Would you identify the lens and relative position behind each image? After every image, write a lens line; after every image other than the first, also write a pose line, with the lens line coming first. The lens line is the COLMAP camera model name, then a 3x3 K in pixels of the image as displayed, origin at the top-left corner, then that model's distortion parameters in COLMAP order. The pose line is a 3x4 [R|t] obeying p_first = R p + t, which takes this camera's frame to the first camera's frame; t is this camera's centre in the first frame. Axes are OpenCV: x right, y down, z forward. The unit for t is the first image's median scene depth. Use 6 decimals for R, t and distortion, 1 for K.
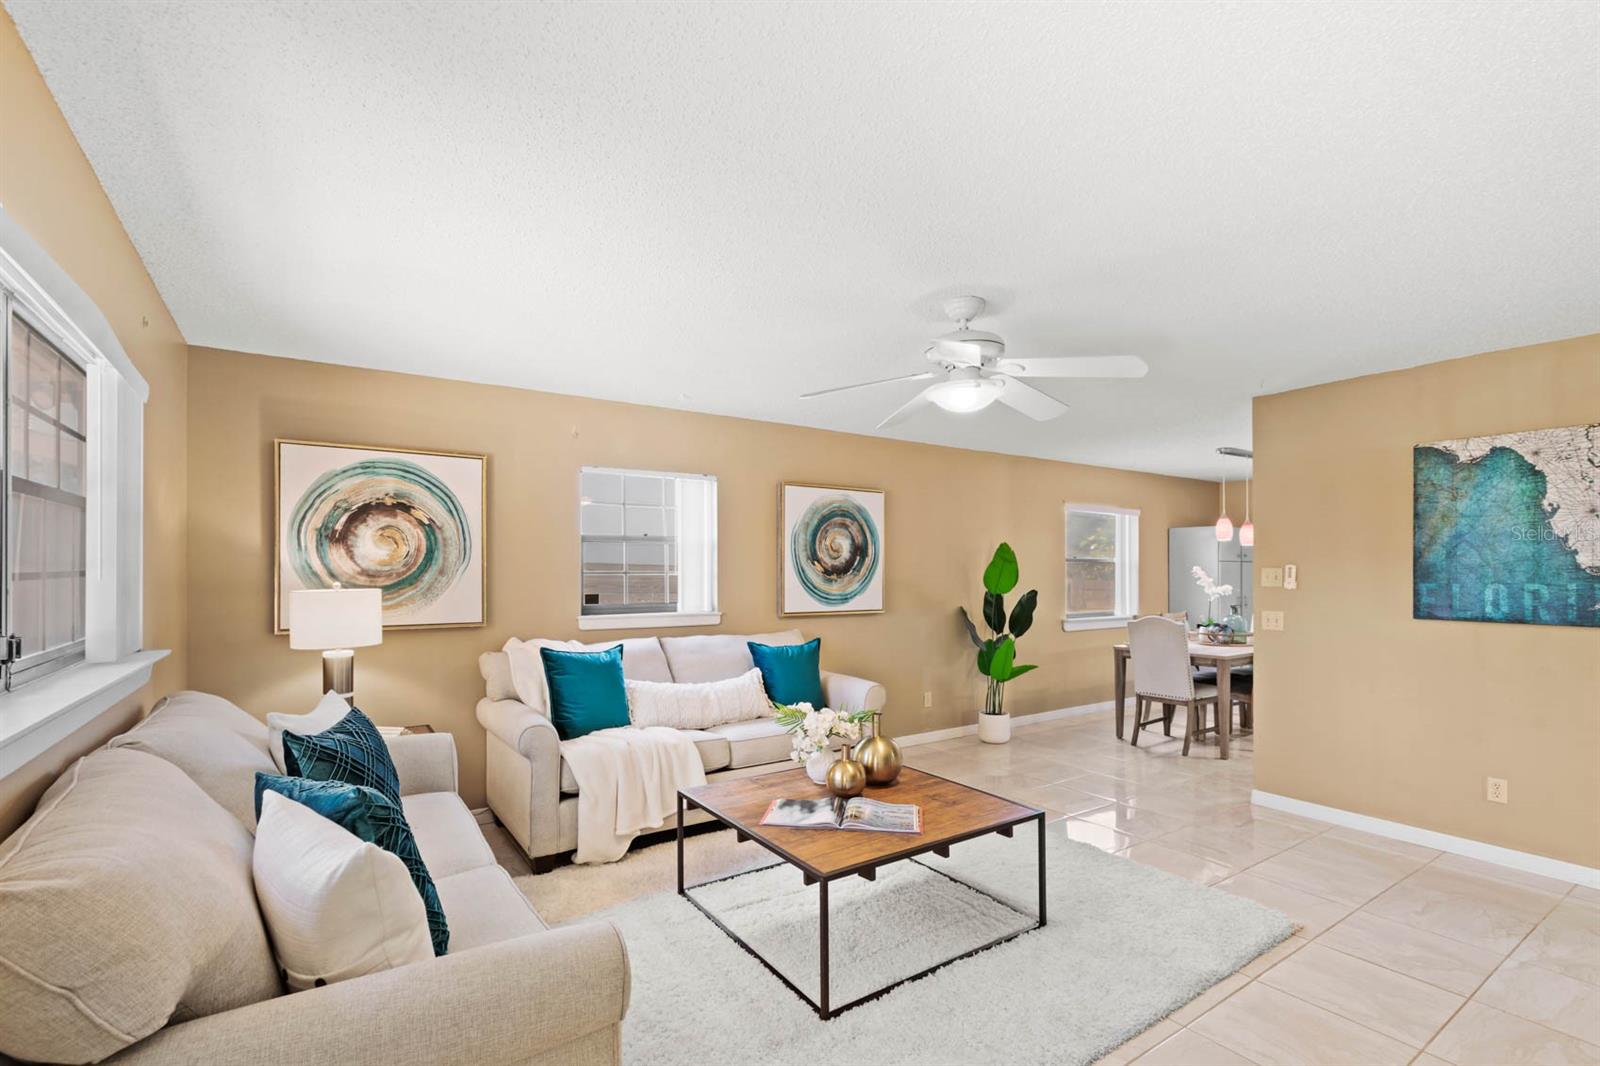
lens RADIAL K [[728.4, 0, 805.2], [0, 728.4, 573.0], [0, 0, 1]] dist [-0.000937, -0.000161]
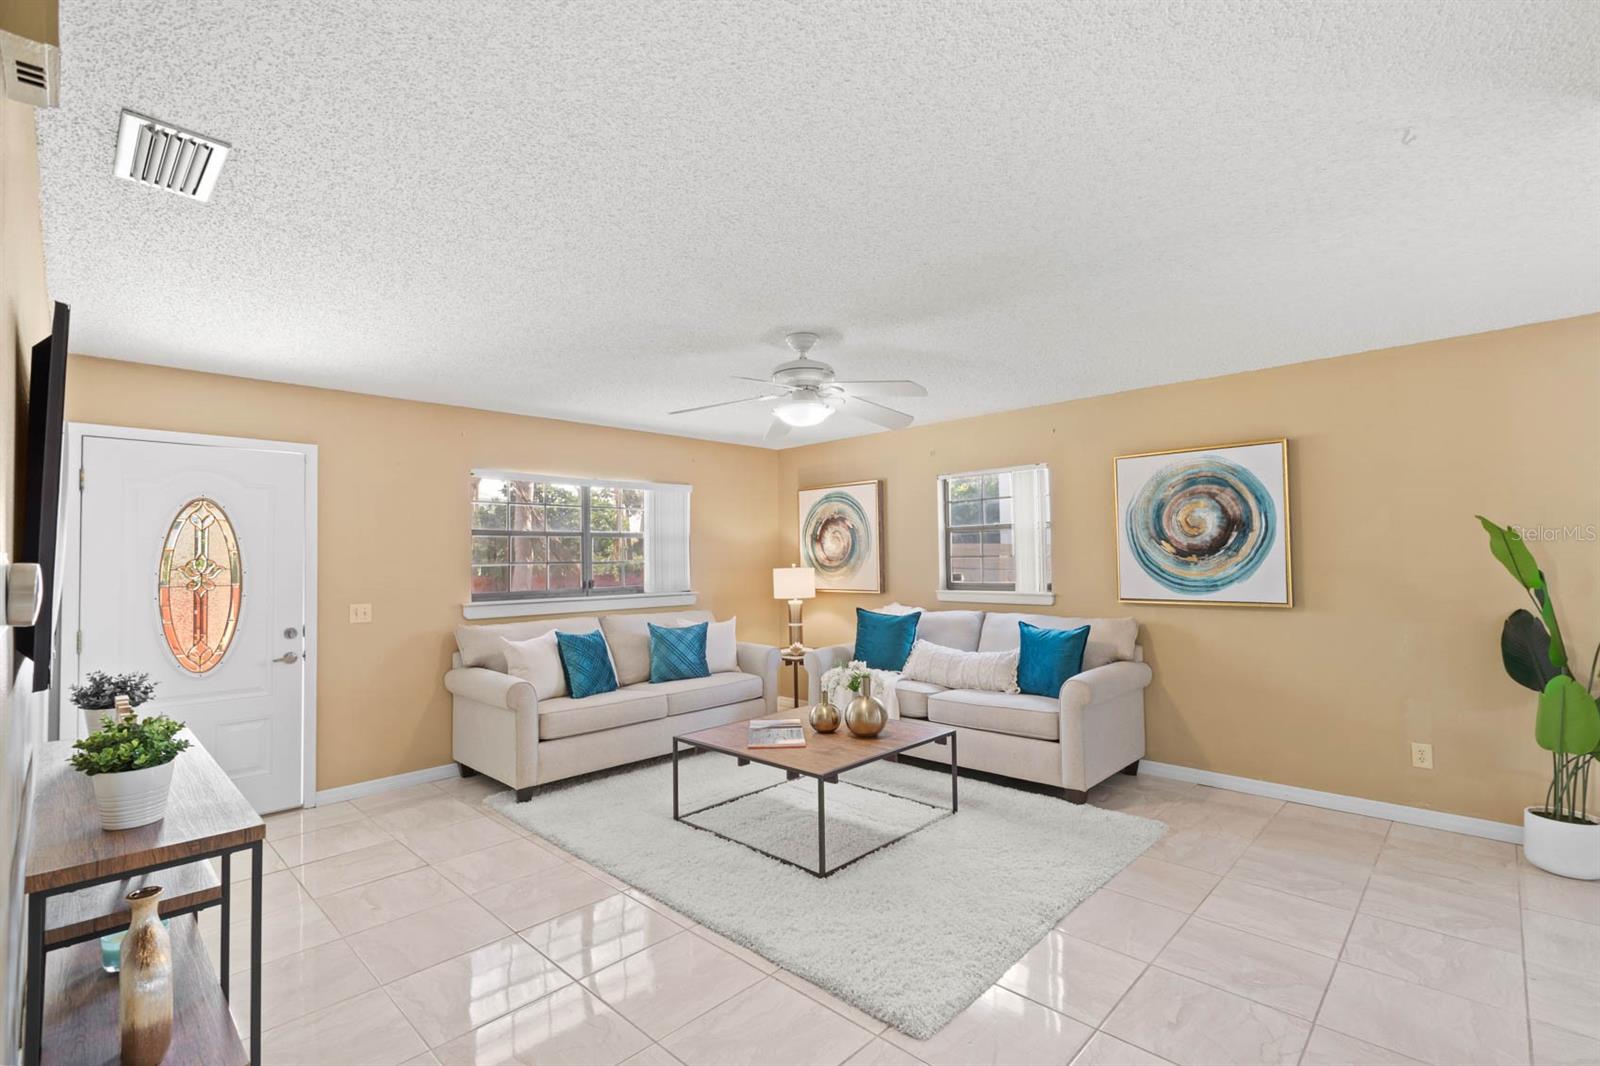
lens RADIAL K [[734.1, 0, 800.8], [0, 734.1, 543.6], [0, 0, 1]] dist [0.001057, -0.000166]
pose [[0.196571, -0.023858, -0.980199, 0.782910], [0.011735, 0.999690, -0.021979, 0.001337], [0.980419, -0.007182, 0.196790, 0.416239]]
